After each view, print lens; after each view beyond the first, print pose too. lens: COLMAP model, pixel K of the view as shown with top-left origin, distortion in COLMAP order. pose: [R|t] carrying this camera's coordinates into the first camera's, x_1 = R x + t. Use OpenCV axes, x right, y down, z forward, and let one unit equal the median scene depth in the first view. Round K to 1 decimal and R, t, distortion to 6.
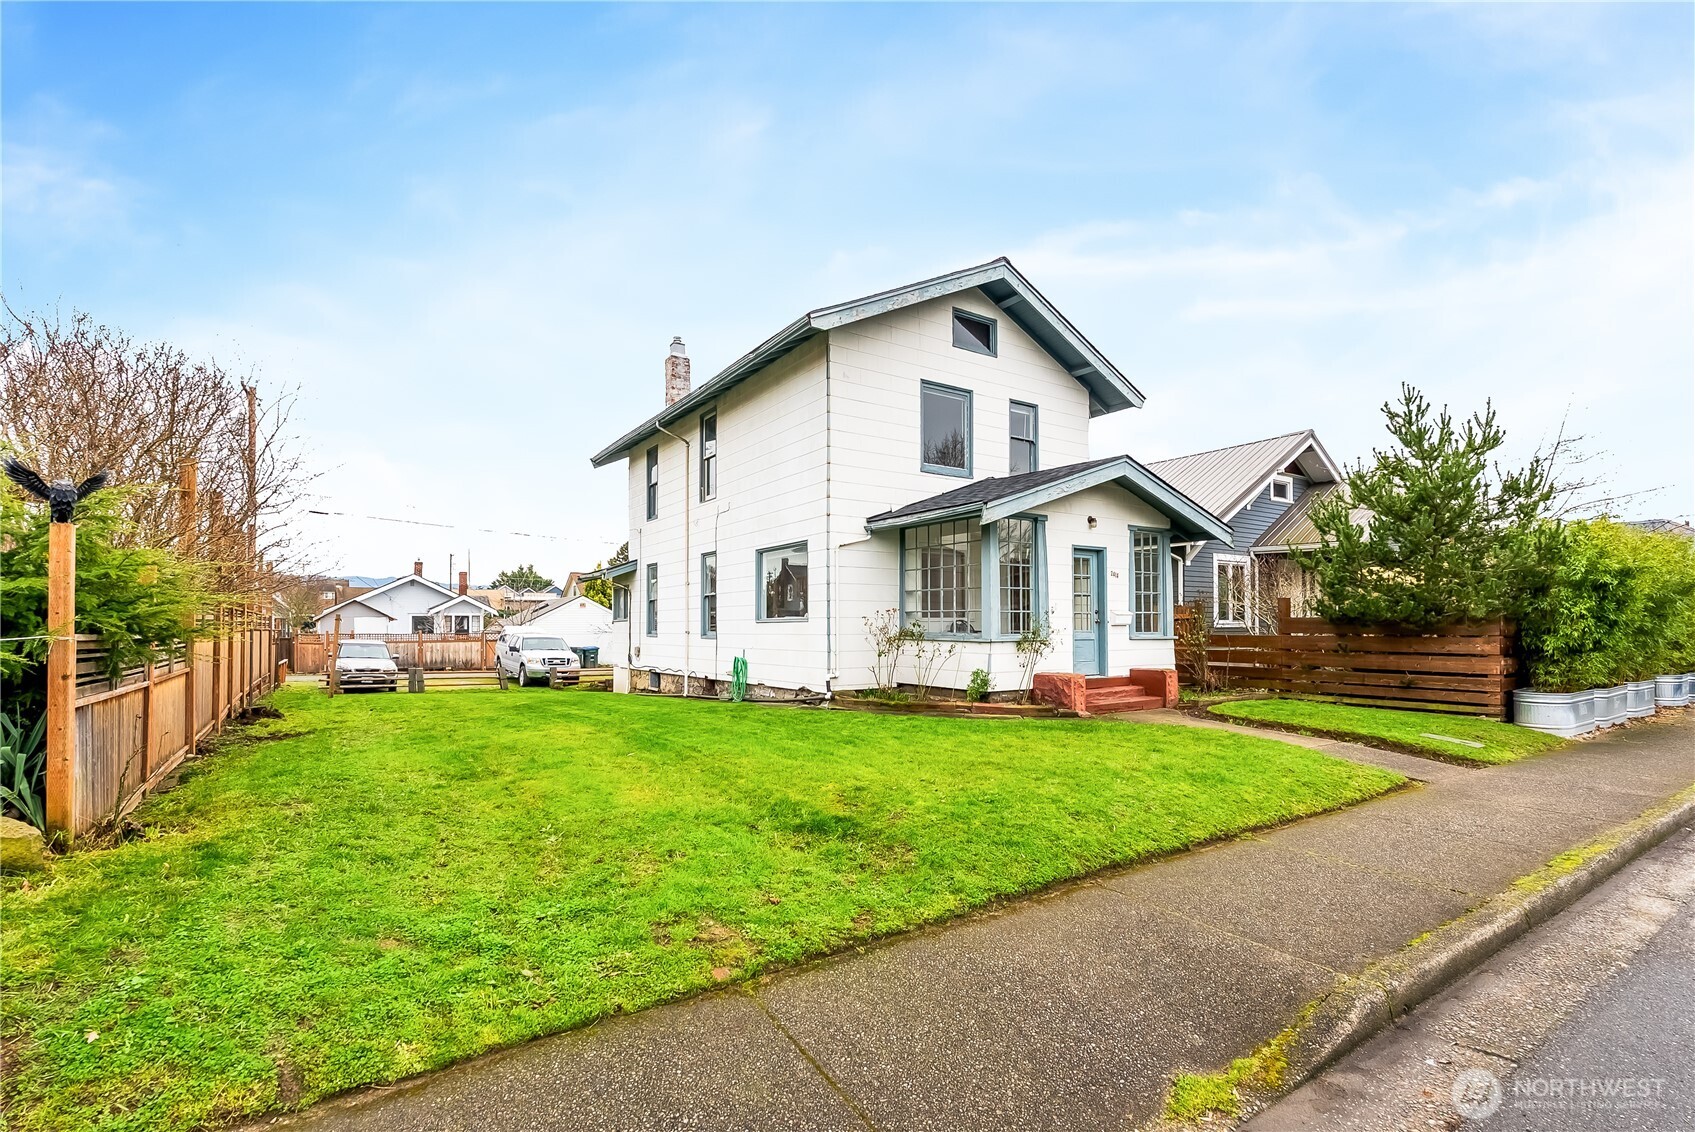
lens RADIAL K [[760.0, 0, 851.2], [0, 760.0, 617.8], [0, 0, 1]] dist [0.001631, 0.000215]
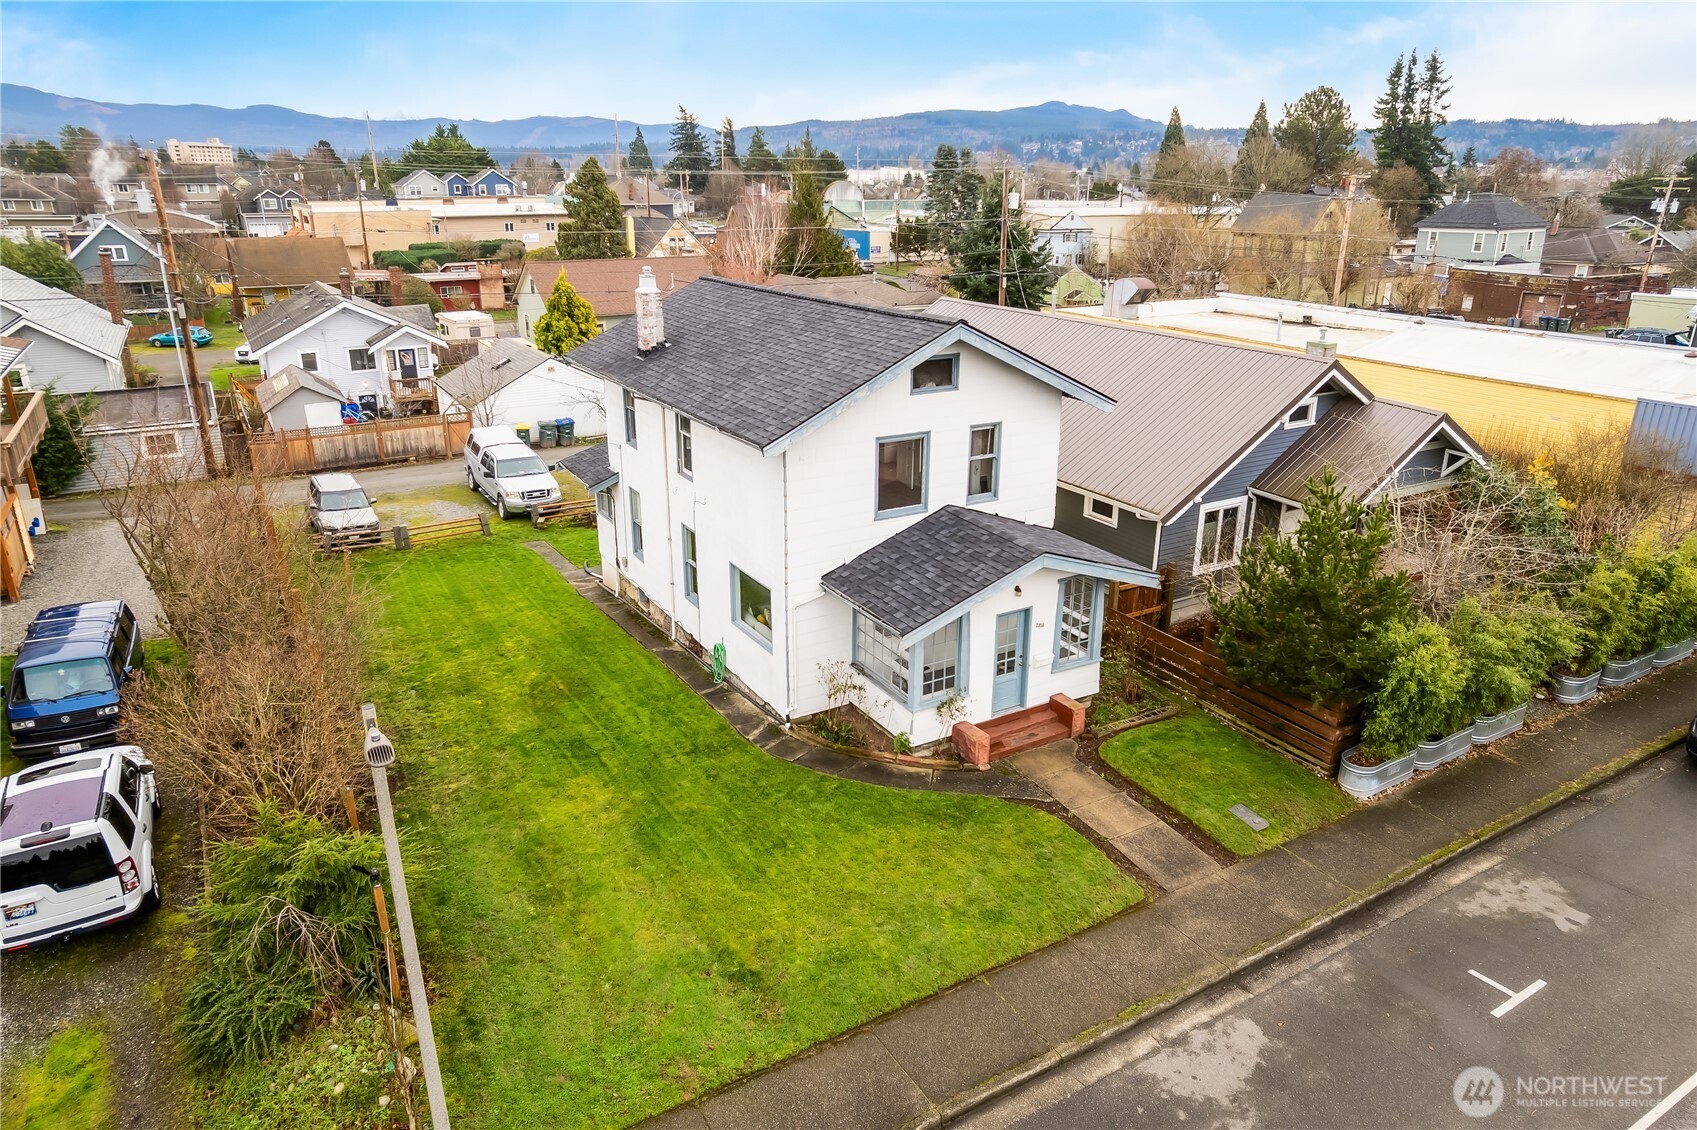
lens RADIAL K [[1070.2, 0, 848.5], [0, 1070.2, 565.0], [0, 0, 1]] dist [-0.027972, -0.000185]
pose [[0.997967, 0.026065, -0.058152, 0.143050], [-0.004013, 0.936422, 0.350853, -0.661816], [0.063600, -0.349906, 0.934623, -0.454137]]
